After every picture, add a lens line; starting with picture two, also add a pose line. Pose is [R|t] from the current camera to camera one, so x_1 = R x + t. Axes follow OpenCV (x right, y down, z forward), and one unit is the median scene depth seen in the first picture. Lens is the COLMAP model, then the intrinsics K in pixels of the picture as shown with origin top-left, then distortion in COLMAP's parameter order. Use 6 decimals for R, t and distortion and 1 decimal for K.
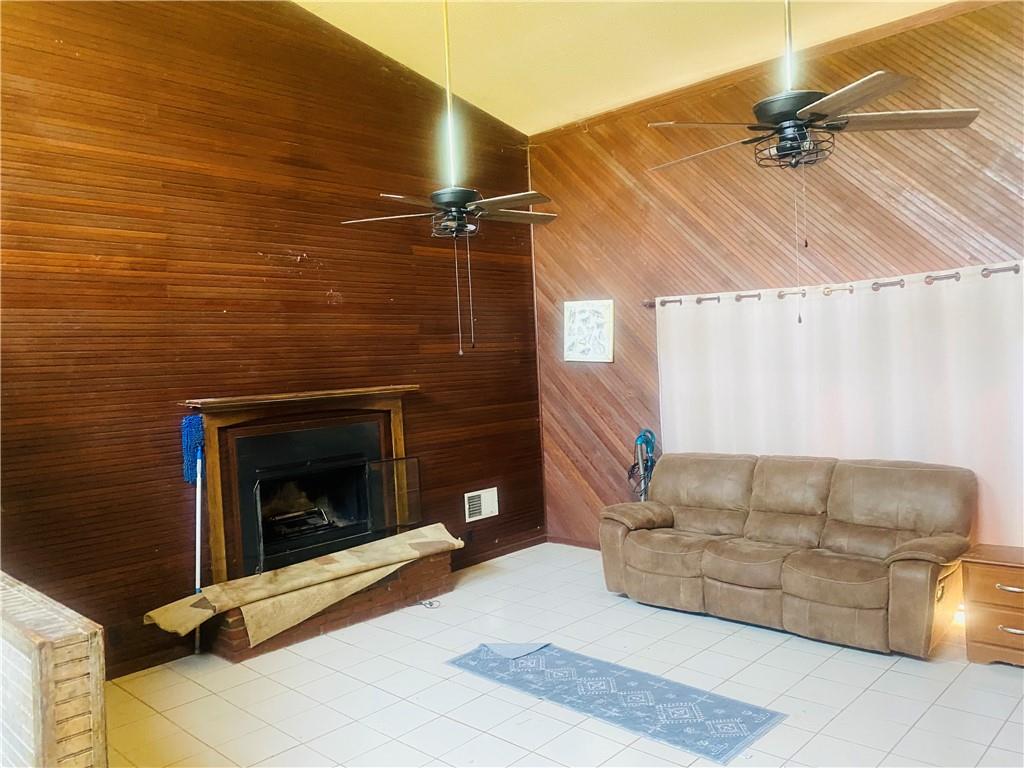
lens RADIAL K [[782.5, 0, 519.5], [0, 782.5, 385.3], [0, 0, 1]] dist [0.039067, -0.060819]
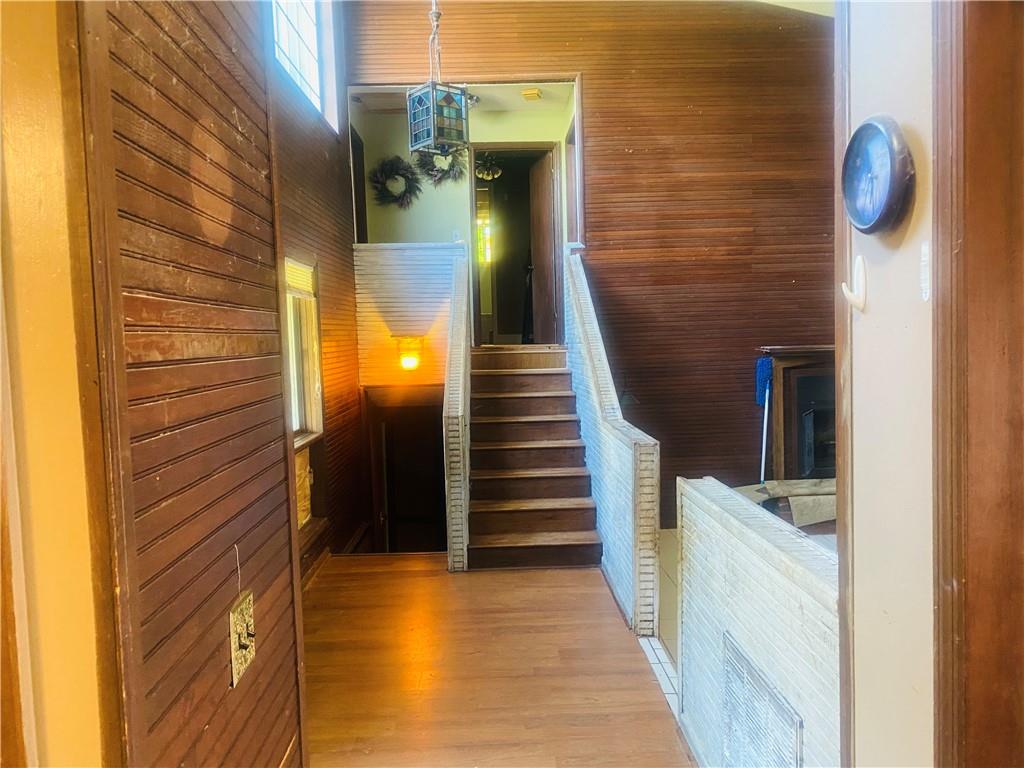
lens RADIAL K [[782.5, 0, 507.8], [0, 782.5, 377.6], [0, 0, 1]] dist [0.039067, -0.060819]
pose [[0.701538, 0.062196, -0.709913, 0.263149], [-0.024278, 0.997692, 0.063417, -0.003838], [0.712218, -0.027254, 0.701429, -0.310558]]
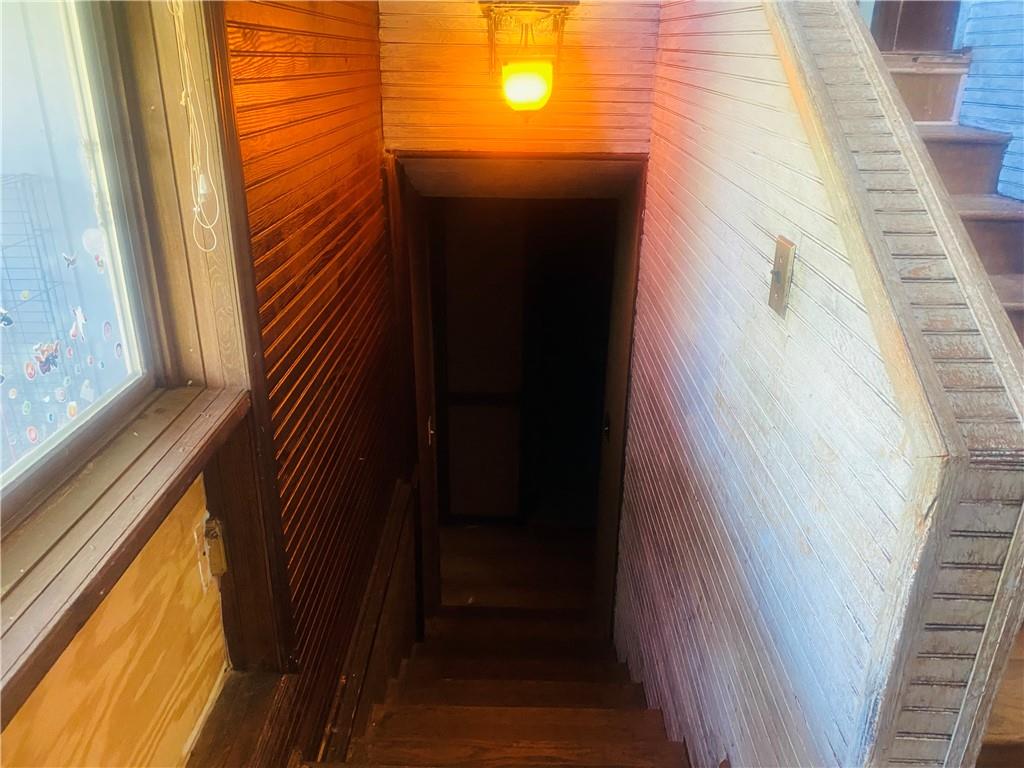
lens RADIAL K [[782.5, 0, 501.9], [0, 782.5, 383.1], [0, 0, 1]] dist [0.039067, -0.060819]
pose [[0.680646, 0.322489, -0.657816, -0.477246], [-0.061694, 0.919946, 0.387161, 0.042104], [0.730010, -0.222936, 0.646053, 0.173196]]
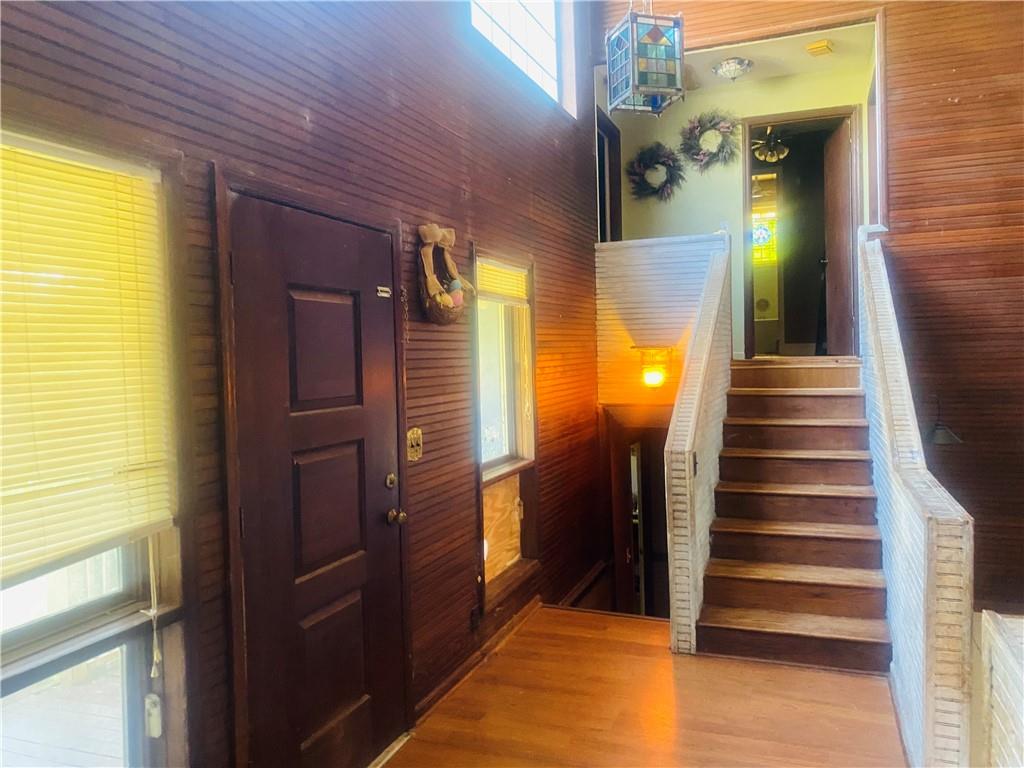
lens RADIAL K [[782.5, 0, 506.1], [0, 782.5, 367.5], [0, 0, 1]] dist [0.039067, -0.060819]
pose [[0.376972, 0.050789, -0.924831, 0.157642], [-0.016437, 0.998705, 0.048146, -0.007386], [0.926079, -0.002948, 0.377318, -0.110267]]
